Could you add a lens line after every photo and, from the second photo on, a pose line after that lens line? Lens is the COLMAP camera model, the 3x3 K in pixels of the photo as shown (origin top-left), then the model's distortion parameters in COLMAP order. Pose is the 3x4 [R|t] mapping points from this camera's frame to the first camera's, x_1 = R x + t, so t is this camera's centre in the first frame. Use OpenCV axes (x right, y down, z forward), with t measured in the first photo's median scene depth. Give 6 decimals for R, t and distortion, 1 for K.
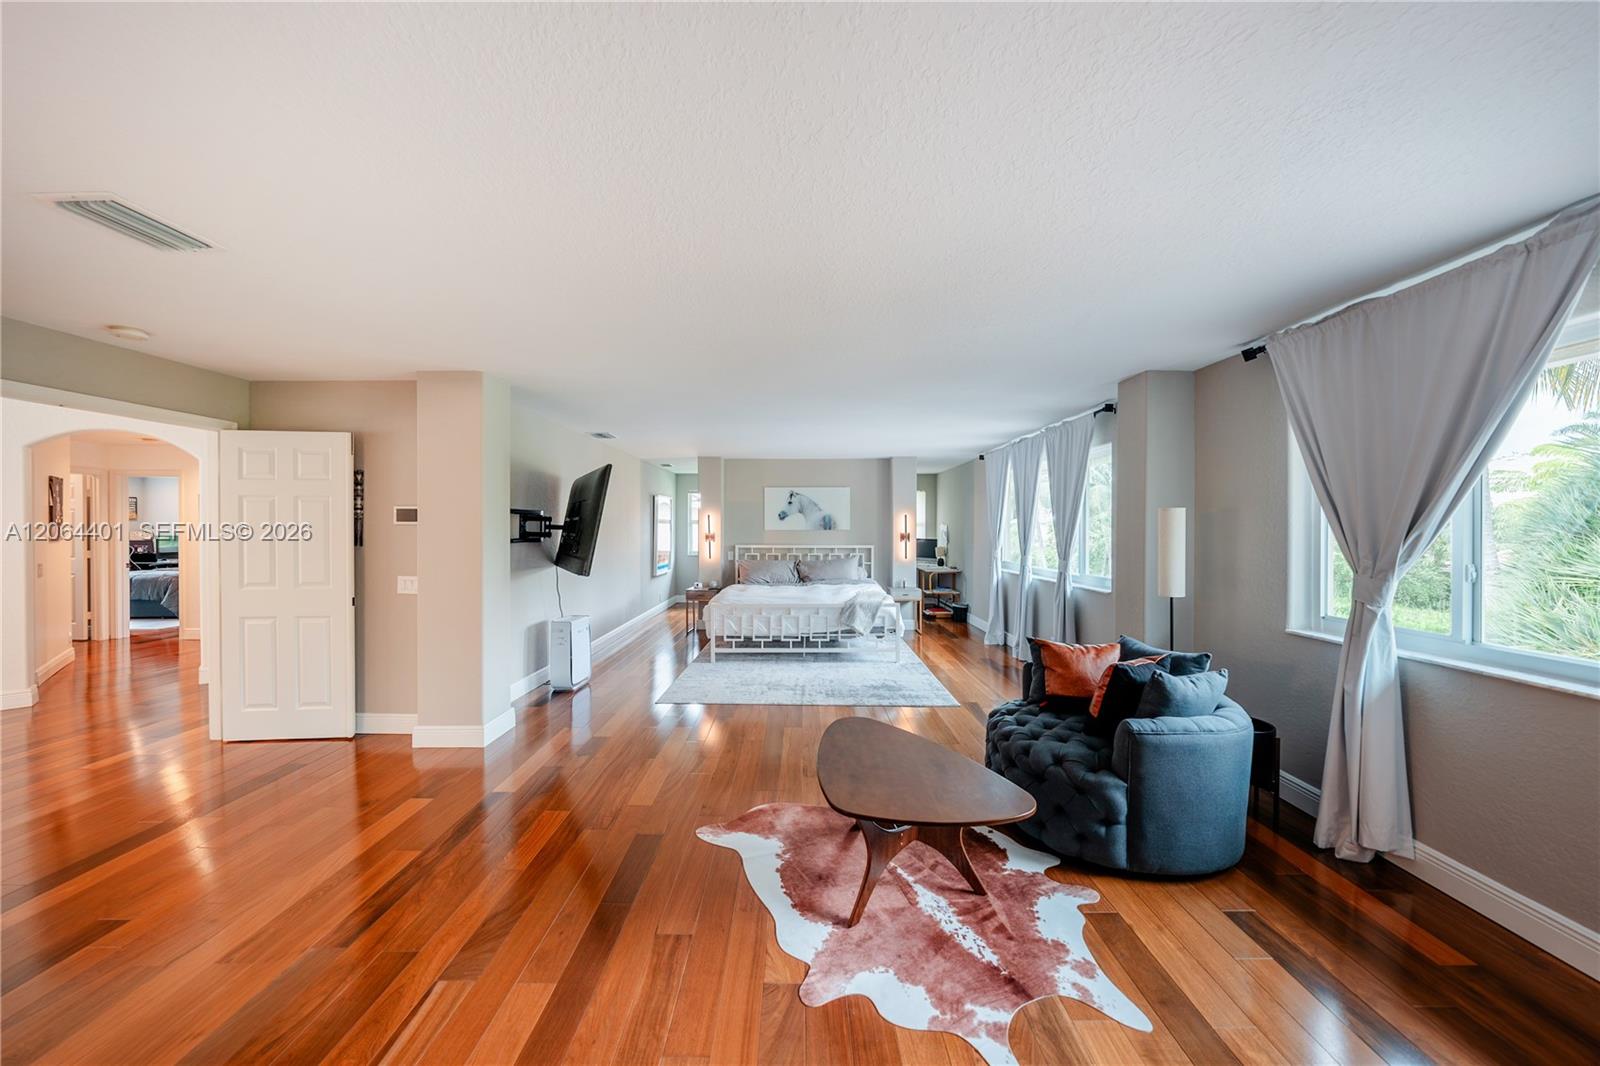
lens RADIAL K [[545.7, 0, 800.0], [0, 545.7, 533.0], [0, 0, 1]] dist [-0.000217, -0.000054]
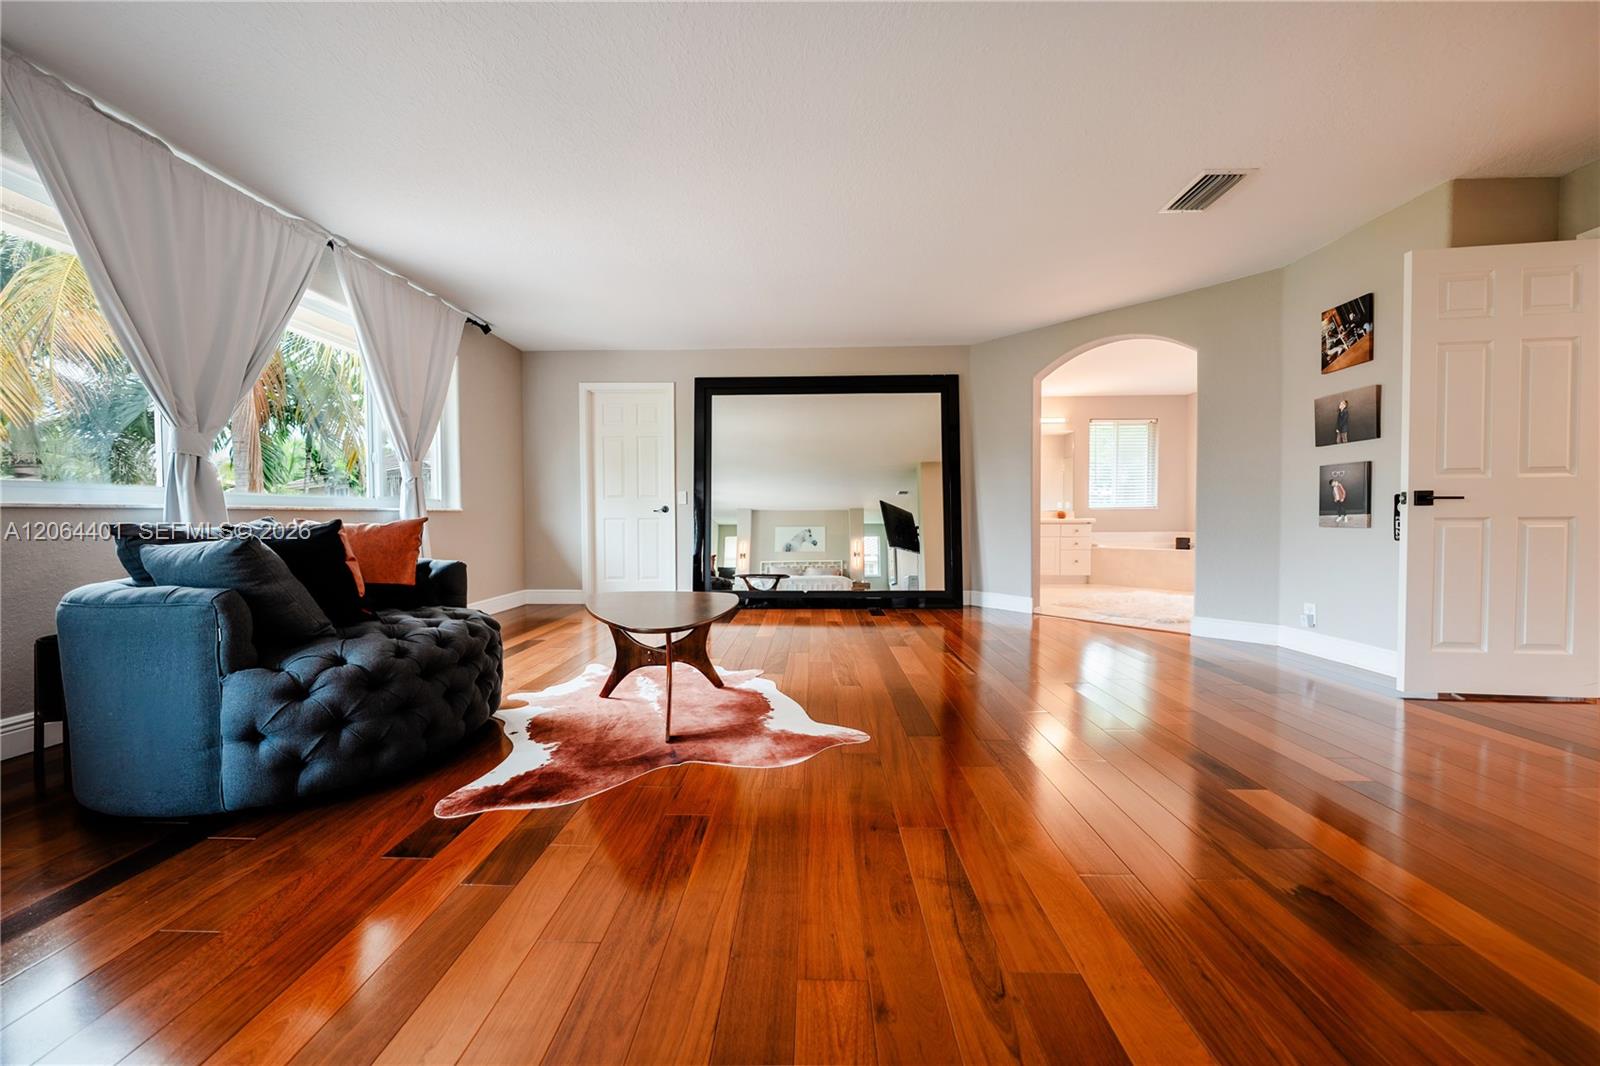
lens RADIAL K [[544.8, 0, 800.0], [0, 544.8, 533.0], [0, 0, 1]] dist [0.000403, 0.000002]
pose [[-0.999816, 0.003485, 0.018846, -0.108585], [0.004077, 0.999495, 0.031500, 0.230426], [-0.018727, 0.031571, -0.999326, 1.911100]]
